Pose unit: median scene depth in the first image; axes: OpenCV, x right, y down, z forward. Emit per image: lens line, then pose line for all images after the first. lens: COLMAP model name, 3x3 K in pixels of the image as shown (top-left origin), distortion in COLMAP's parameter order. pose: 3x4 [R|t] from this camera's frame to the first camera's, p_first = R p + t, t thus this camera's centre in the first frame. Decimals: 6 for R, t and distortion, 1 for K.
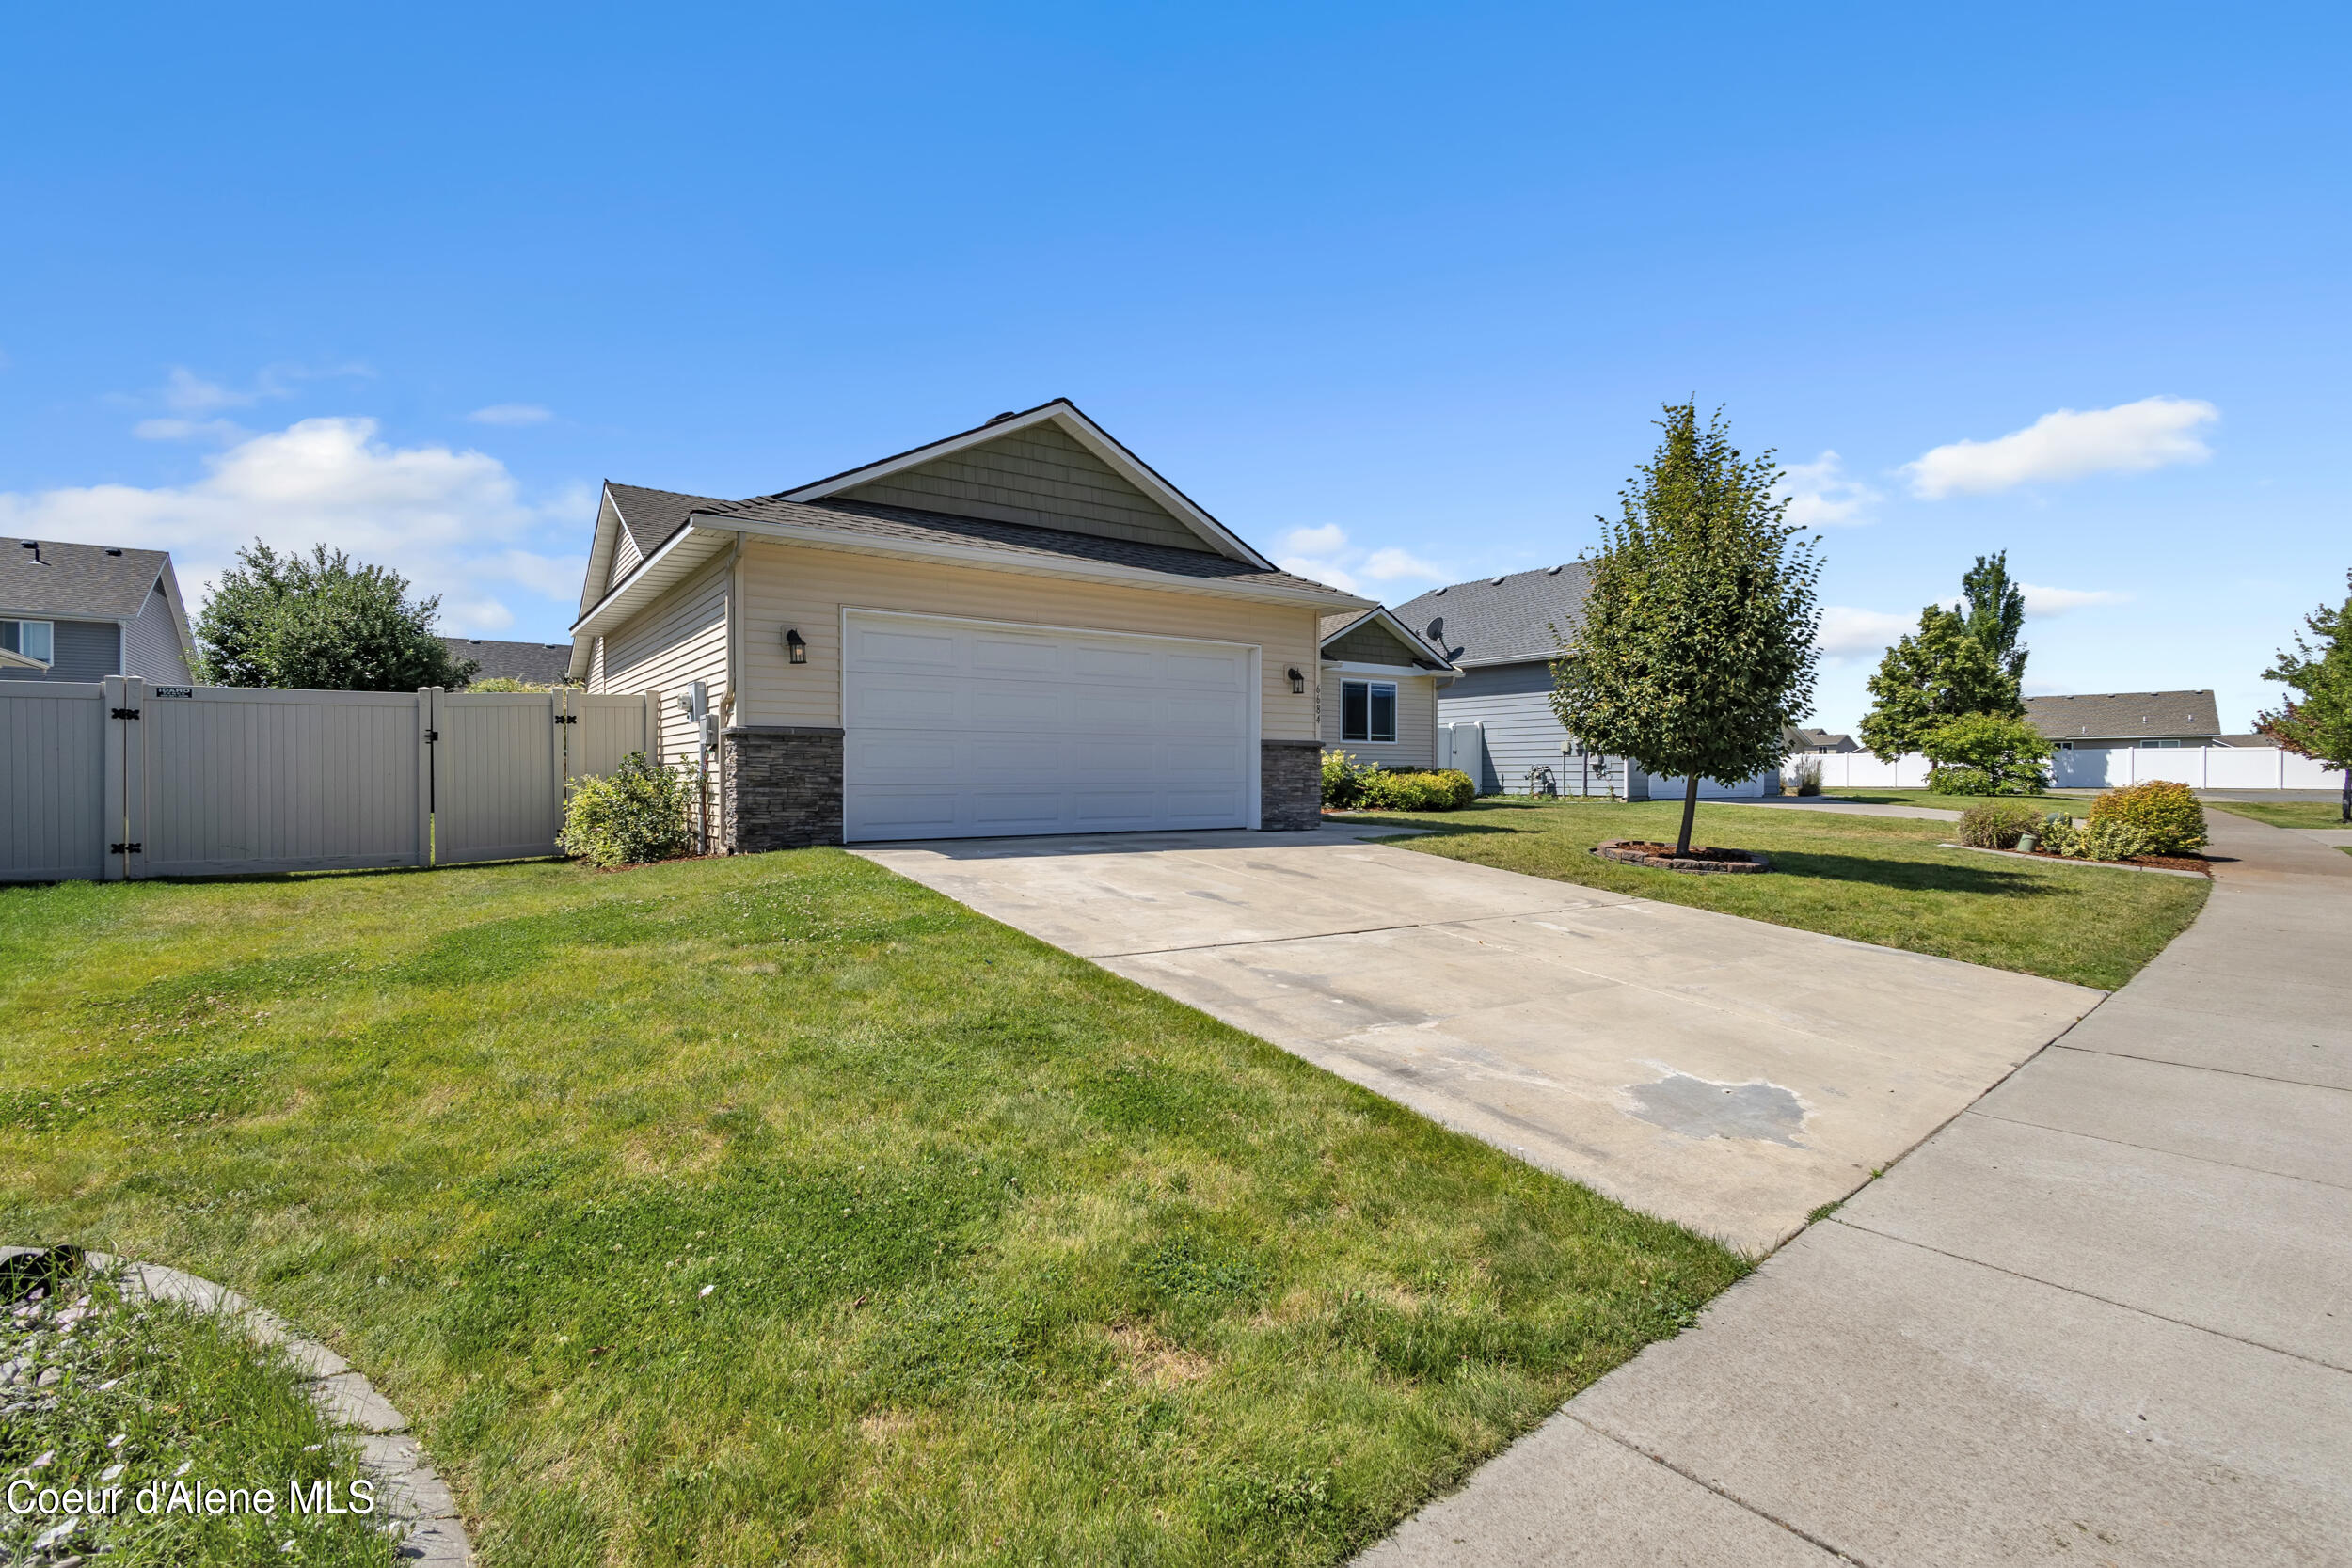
lens RADIAL K [[1077.2, 0, 1176.0], [0, 1077.2, 784.0], [0, 0, 1]] dist [0.008342, 0.000297]
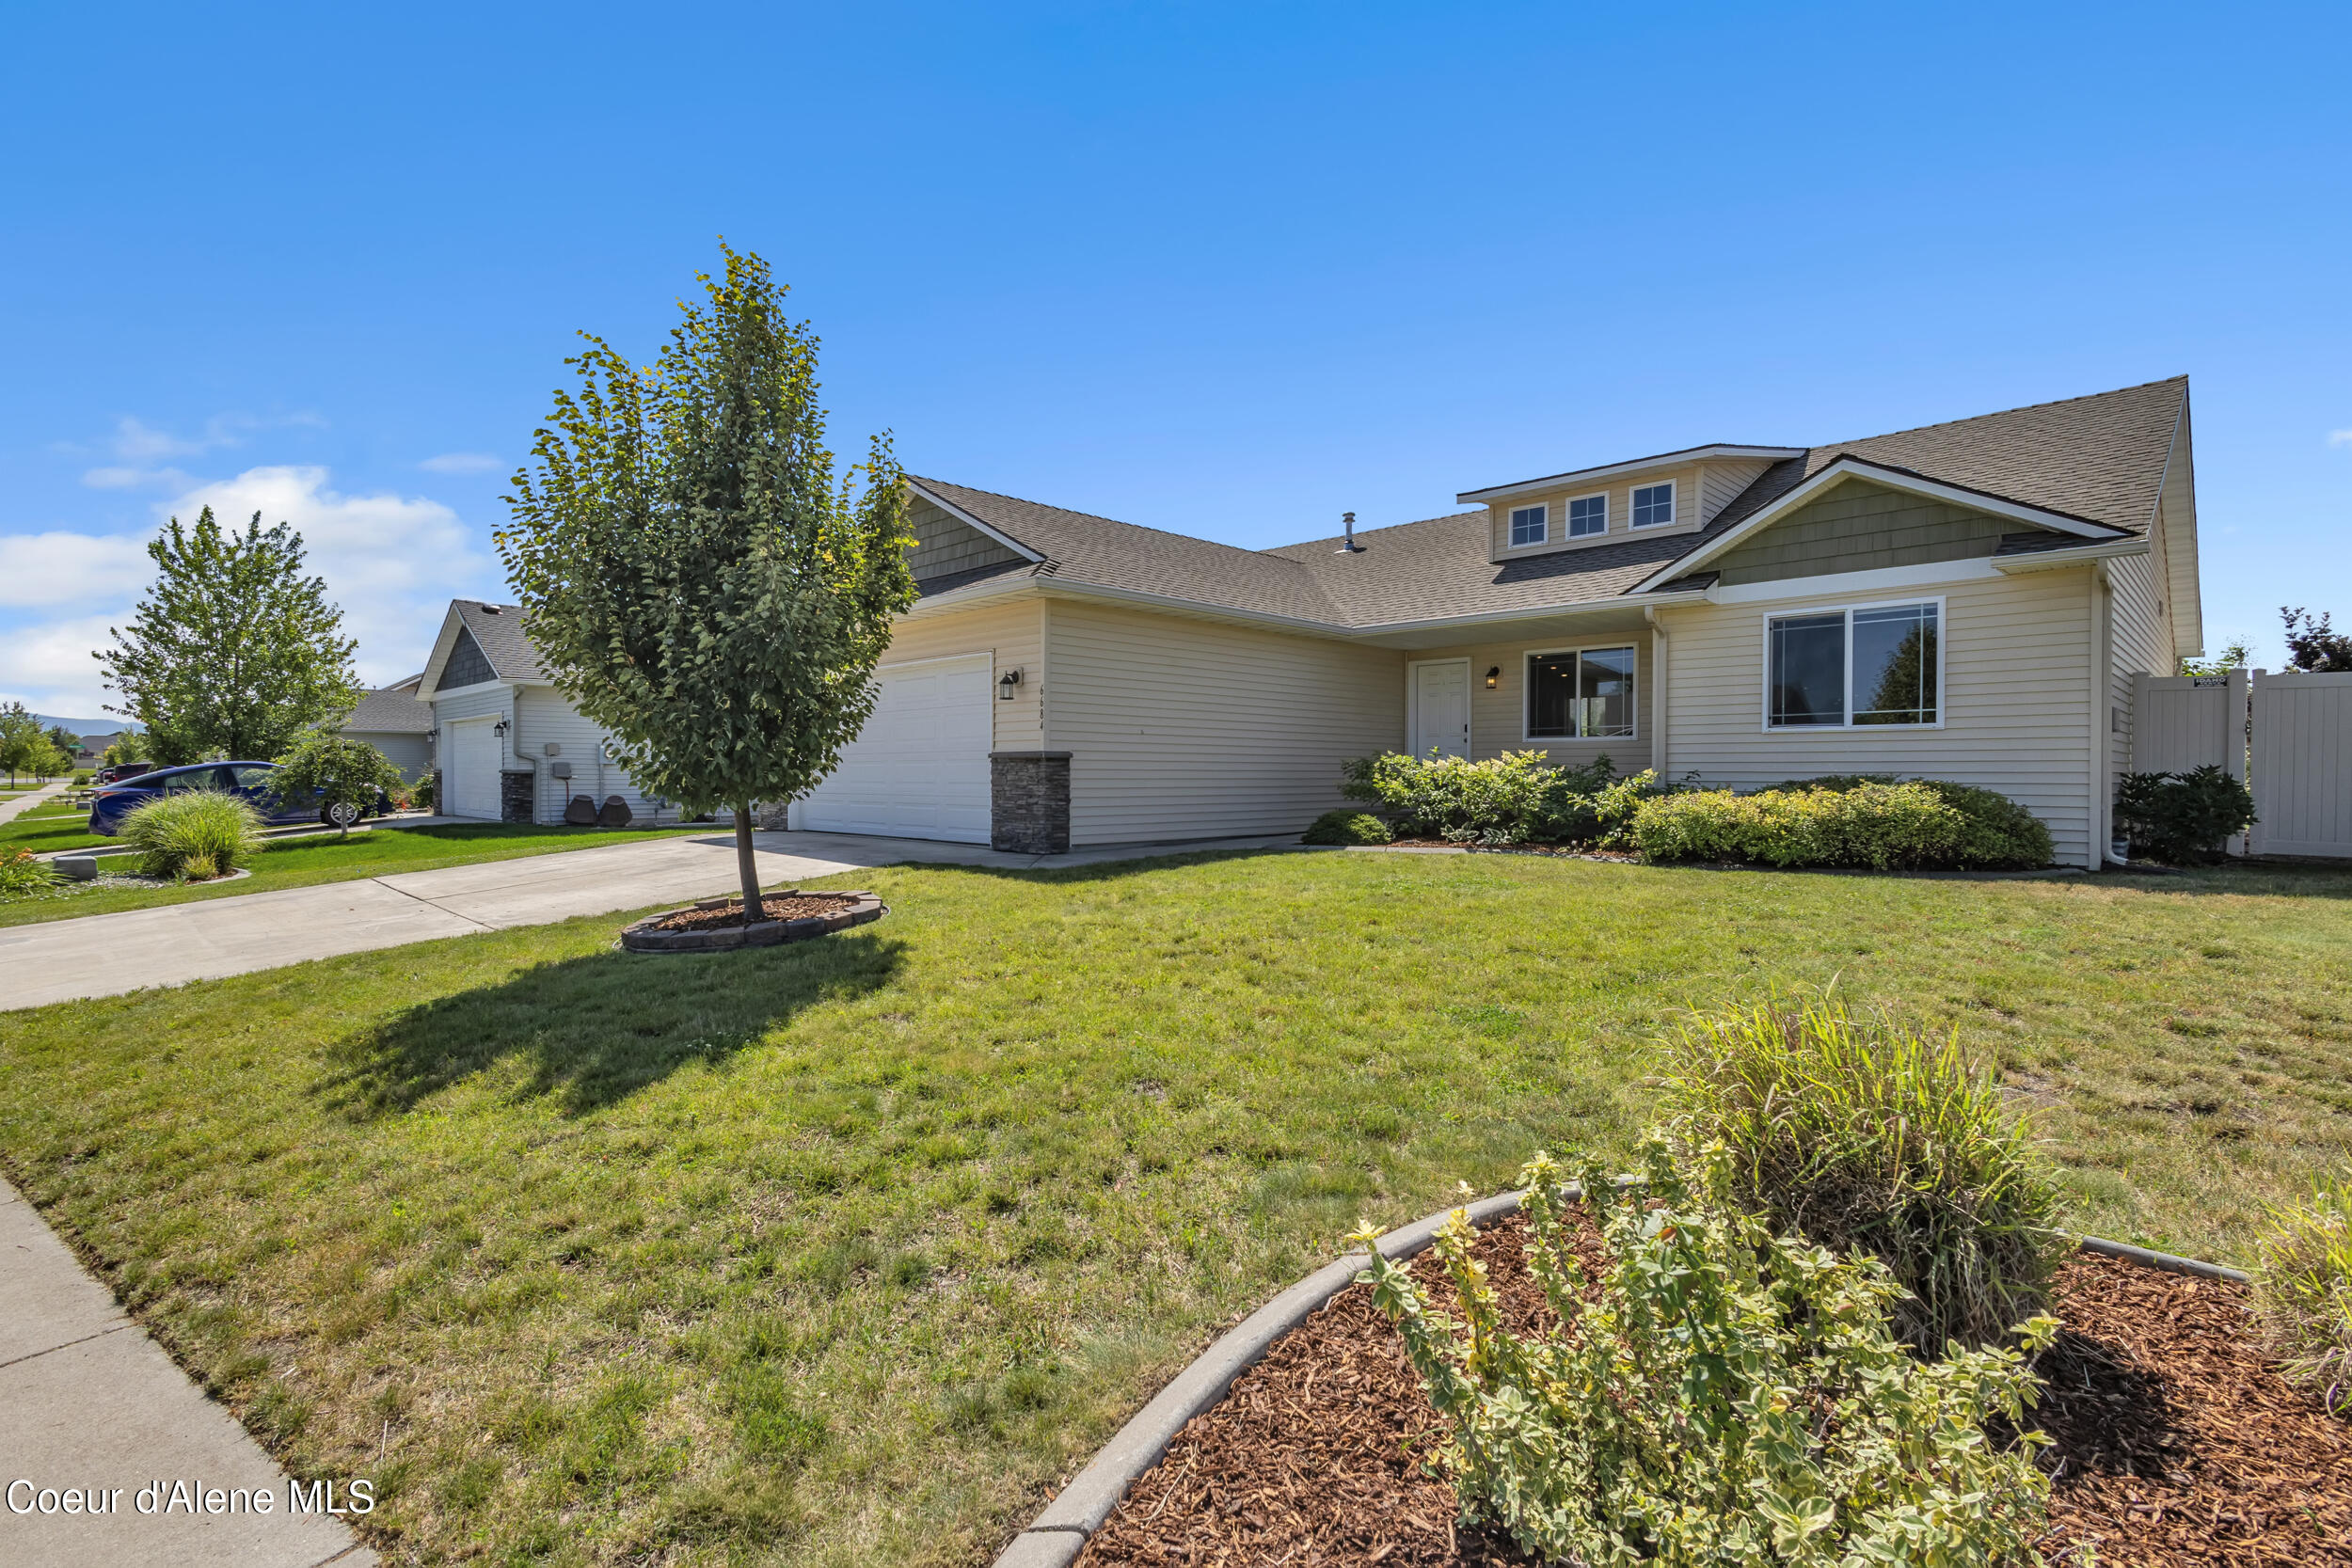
lens RADIAL K [[1088.6, 0, 1167.0], [0, 1088.6, 780.6], [0, 0, 1]] dist [0.006433, 0.000233]
pose [[0.166146, 0.005449, -0.986086, 1.024829], [-0.009525, 0.999947, 0.003921, -0.020940], [0.986055, 0.008741, 0.166189, 0.973928]]
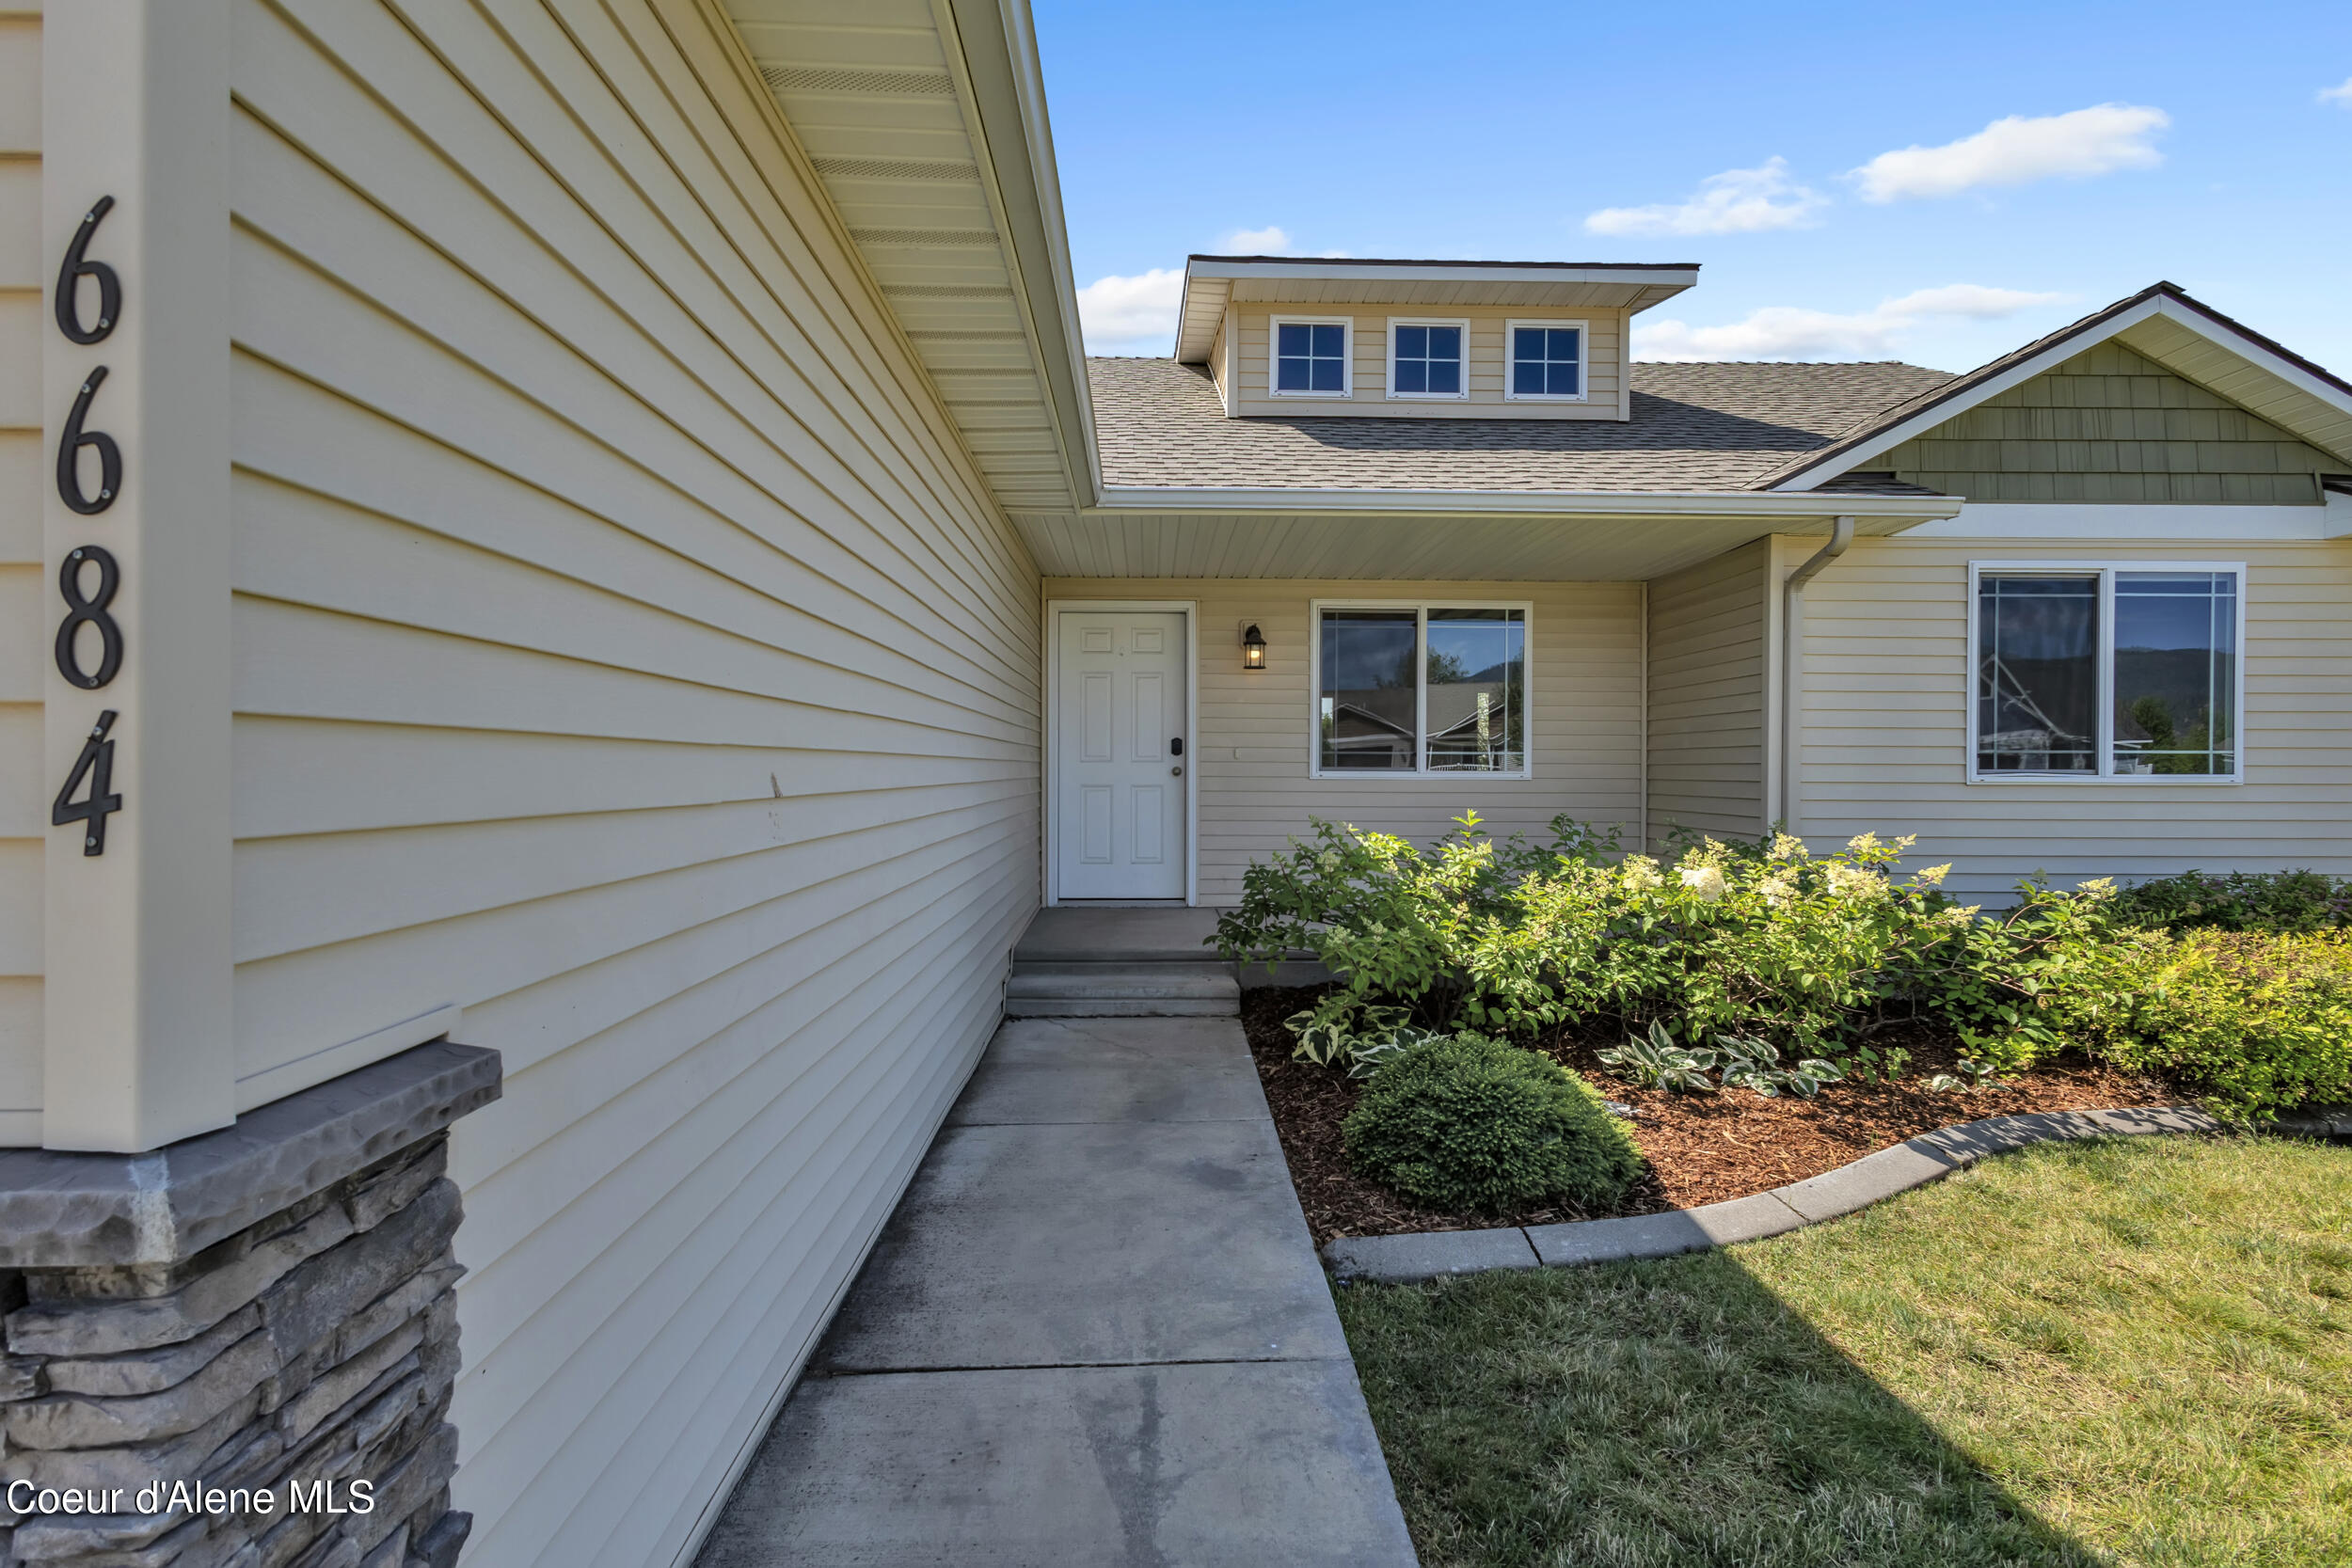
lens RADIAL K [[1088.6, 0, 1167.0], [0, 1088.6, 780.6], [0, 0, 1]] dist [0.006433, 0.000233]
pose [[0.829221, 0.008114, -0.558862, 0.219353], [-0.007140, 0.999967, 0.003923, -0.060796], [0.558876, 0.000738, 0.829251, 1.004134]]
